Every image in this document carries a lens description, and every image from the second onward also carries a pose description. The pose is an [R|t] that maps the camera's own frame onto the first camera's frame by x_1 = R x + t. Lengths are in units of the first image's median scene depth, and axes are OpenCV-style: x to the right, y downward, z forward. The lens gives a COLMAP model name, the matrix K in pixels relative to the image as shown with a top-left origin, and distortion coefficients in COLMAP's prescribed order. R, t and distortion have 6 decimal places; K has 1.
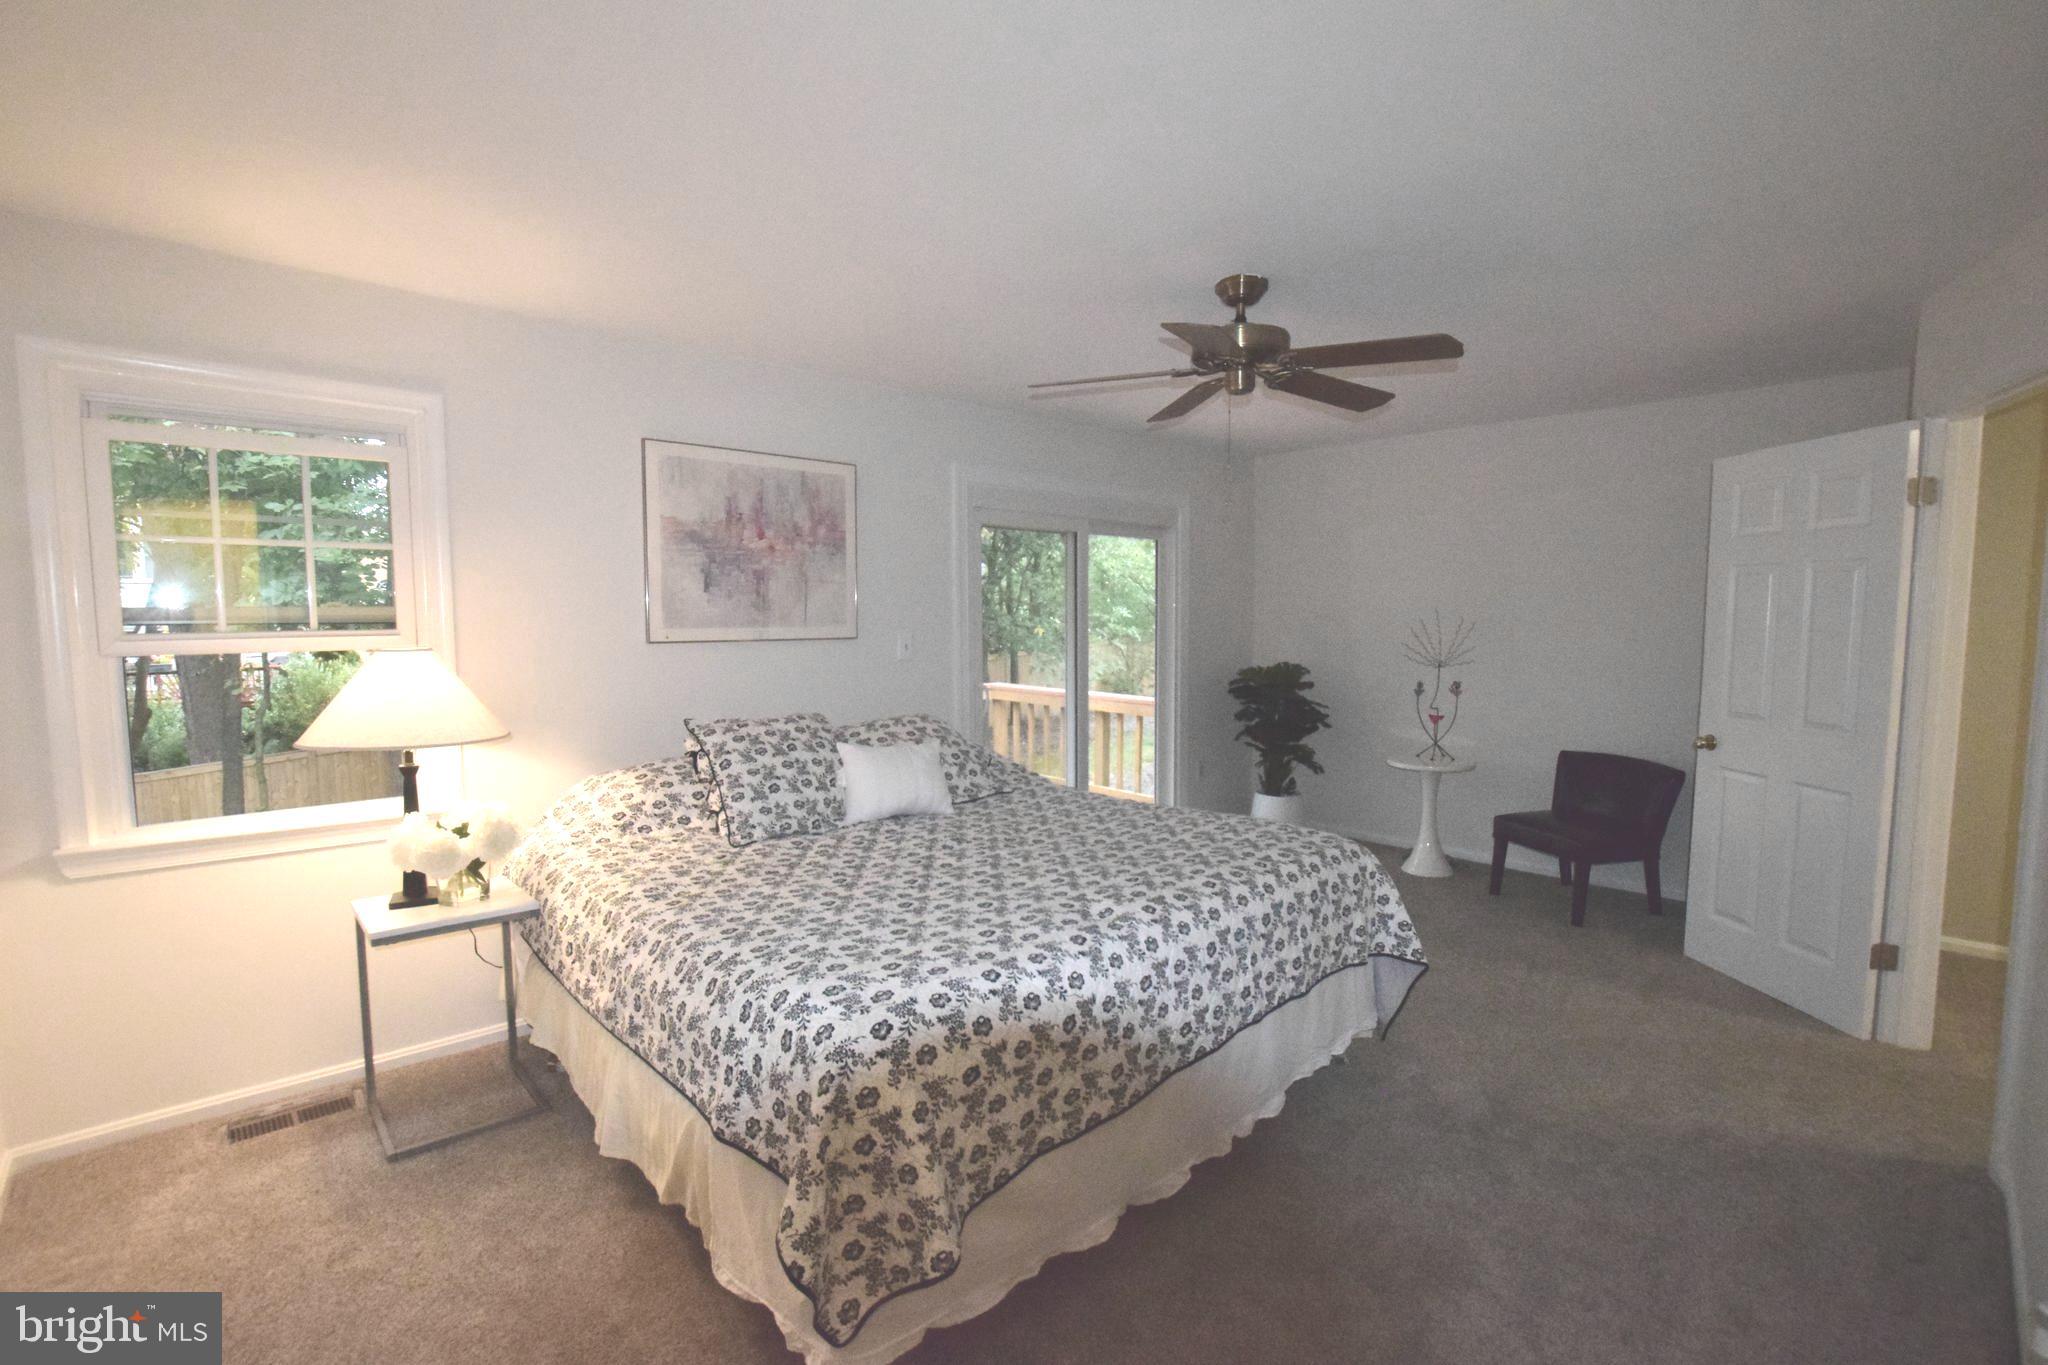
lens RADIAL K [[903.7, 0, 1021.6], [0, 903.7, 679.2], [0, 0, 1]] dist [-0.027750, 0.000284]
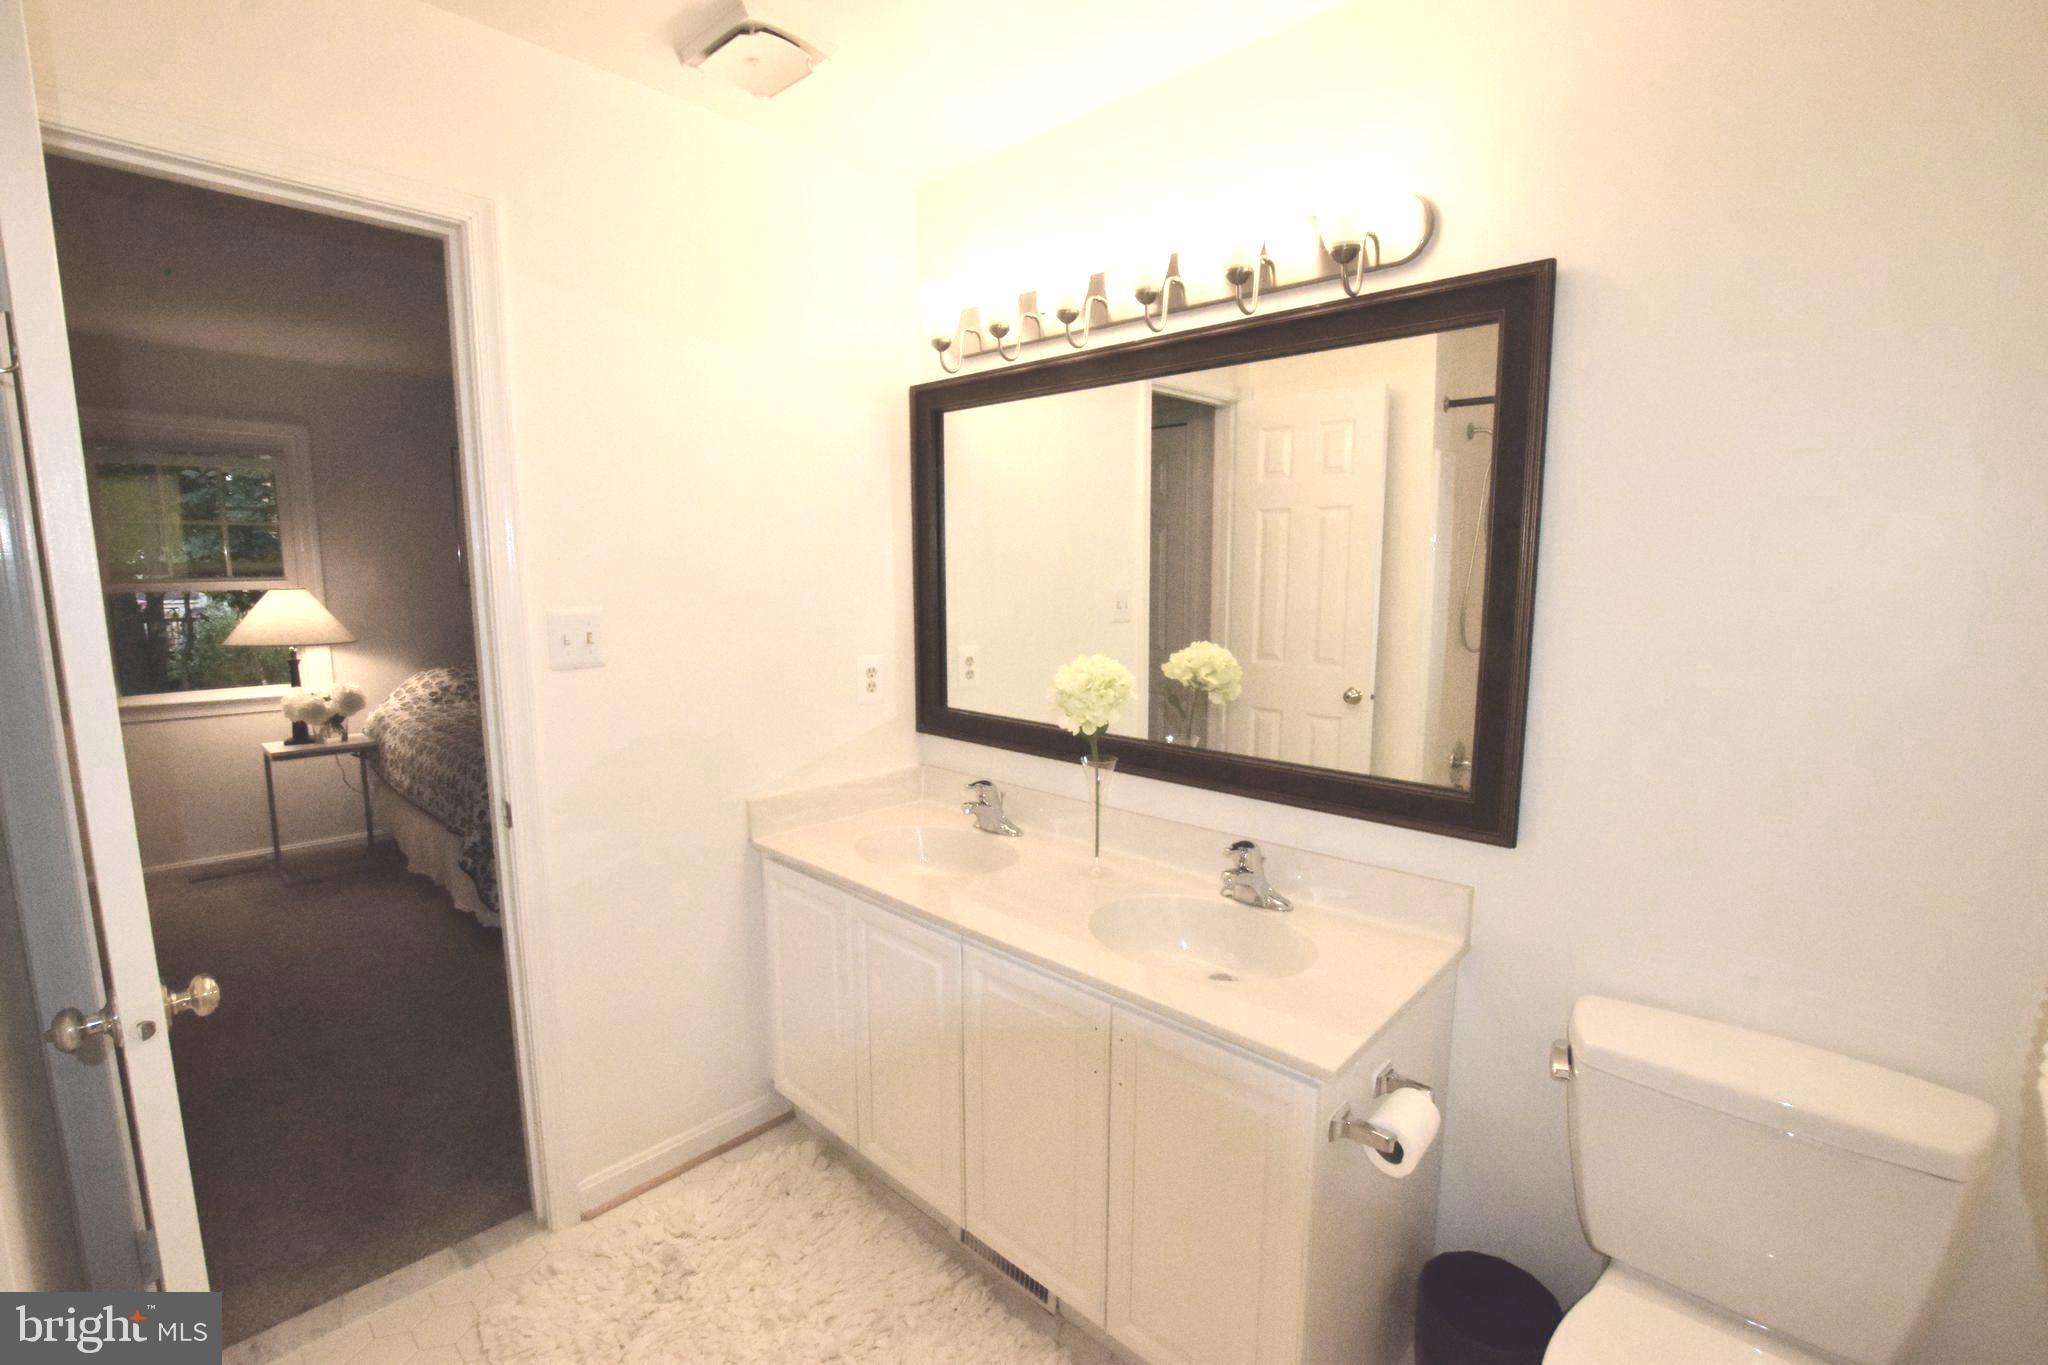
lens RADIAL K [[903.7, 0, 1021.6], [0, 903.7, 679.2], [0, 0, 1]] dist [-0.027750, 0.000284]
pose [[0.998524, -0.005395, 0.054043, 0.567648], [0.002462, 0.998528, 0.054191, 0.047870], [-0.054256, -0.053978, 0.997067, -0.708483]]
